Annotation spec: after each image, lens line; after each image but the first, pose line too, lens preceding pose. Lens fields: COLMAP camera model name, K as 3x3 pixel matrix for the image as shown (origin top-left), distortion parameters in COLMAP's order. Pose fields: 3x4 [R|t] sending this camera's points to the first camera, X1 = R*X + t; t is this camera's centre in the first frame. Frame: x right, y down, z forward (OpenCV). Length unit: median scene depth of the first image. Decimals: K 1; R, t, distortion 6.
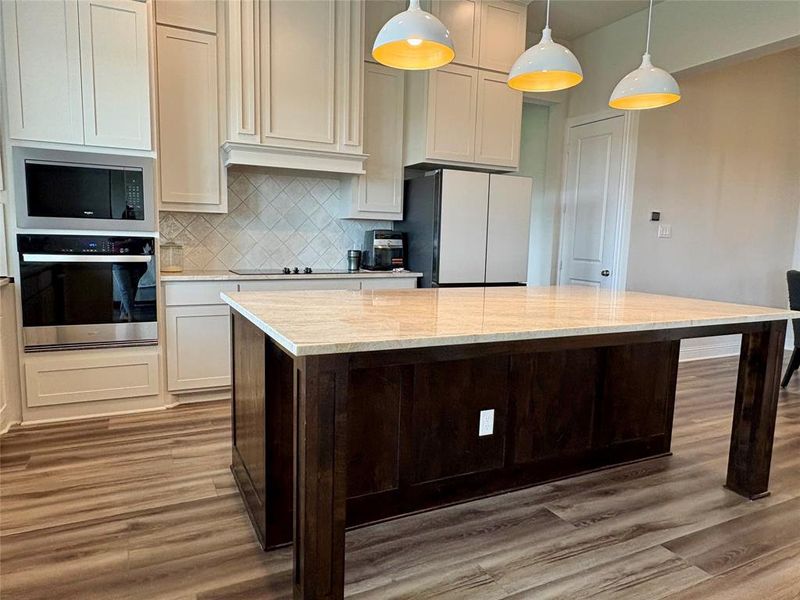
lens RADIAL K [[531.2, 0, 400.8], [0, 531.2, 303.6], [0, 0, 1]] dist [0.001239, 0.002058]
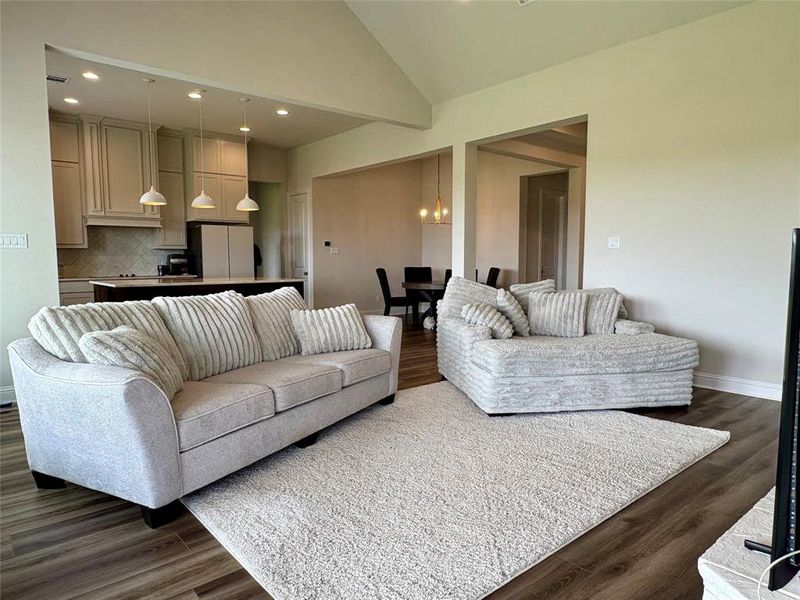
lens RADIAL K [[539.0, 0, 400.0], [0, 539.0, 300.0], [0, 0, 1]] dist [0.032084, 0.001212]
pose [[0.970334, -0.048284, 0.236896, 0.321082], [0.058662, 0.997594, -0.036952, 0.170451], [-0.234542, 0.049752, 0.970832, -1.261926]]
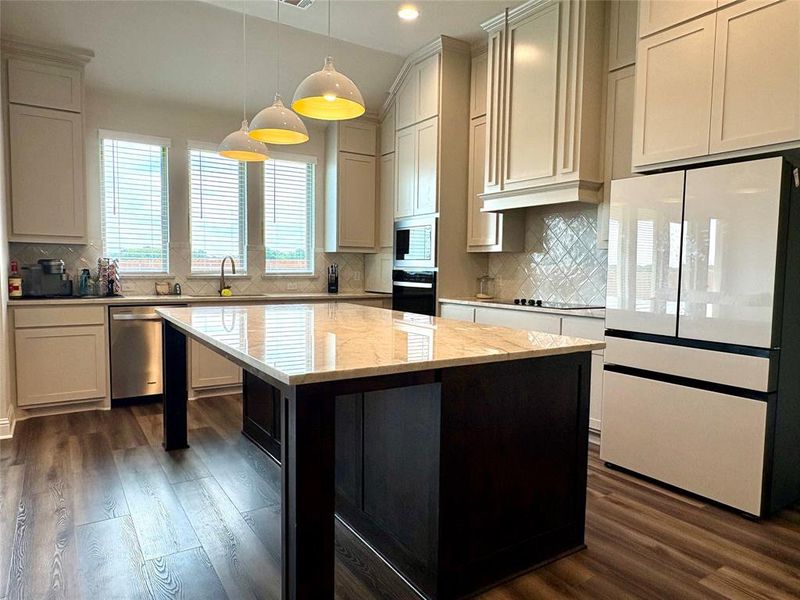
lens RADIAL K [[529.4, 0, 400.0], [0, 529.4, 300.0], [0, 0, 1]] dist [0.000356, 0.000980]
pose [[0.111757, 0.040919, -0.992893, 0.822305], [-0.133705, 0.990686, 0.025779, -0.060309], [0.984700, 0.129873, 0.116187, 0.634180]]
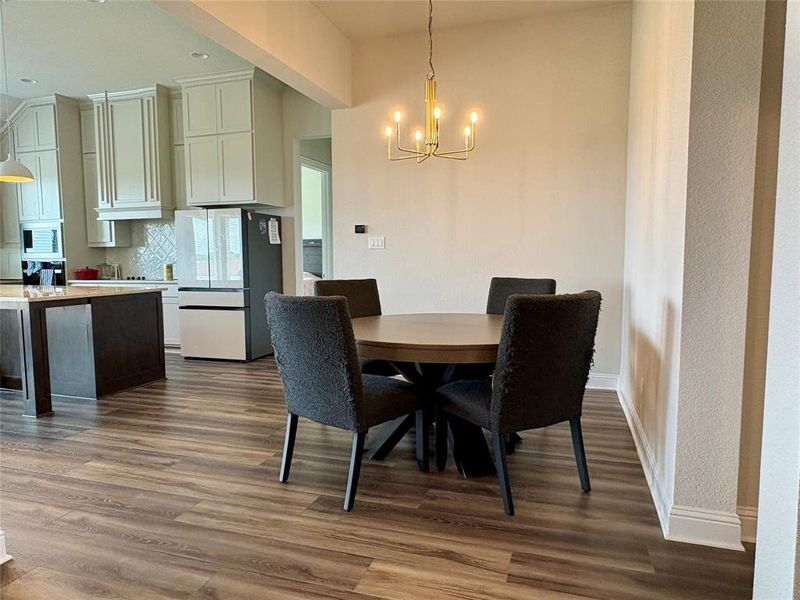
lens RADIAL K [[531.2, 0, 400.8], [0, 531.2, 303.6], [0, 0, 1]] dist [0.001239, 0.002058]
pose [[0.708547, 0.030813, -0.704990, 1.610255], [-0.062005, 0.997901, -0.018703, -0.002256], [0.702934, 0.056965, 0.708970, 0.401569]]
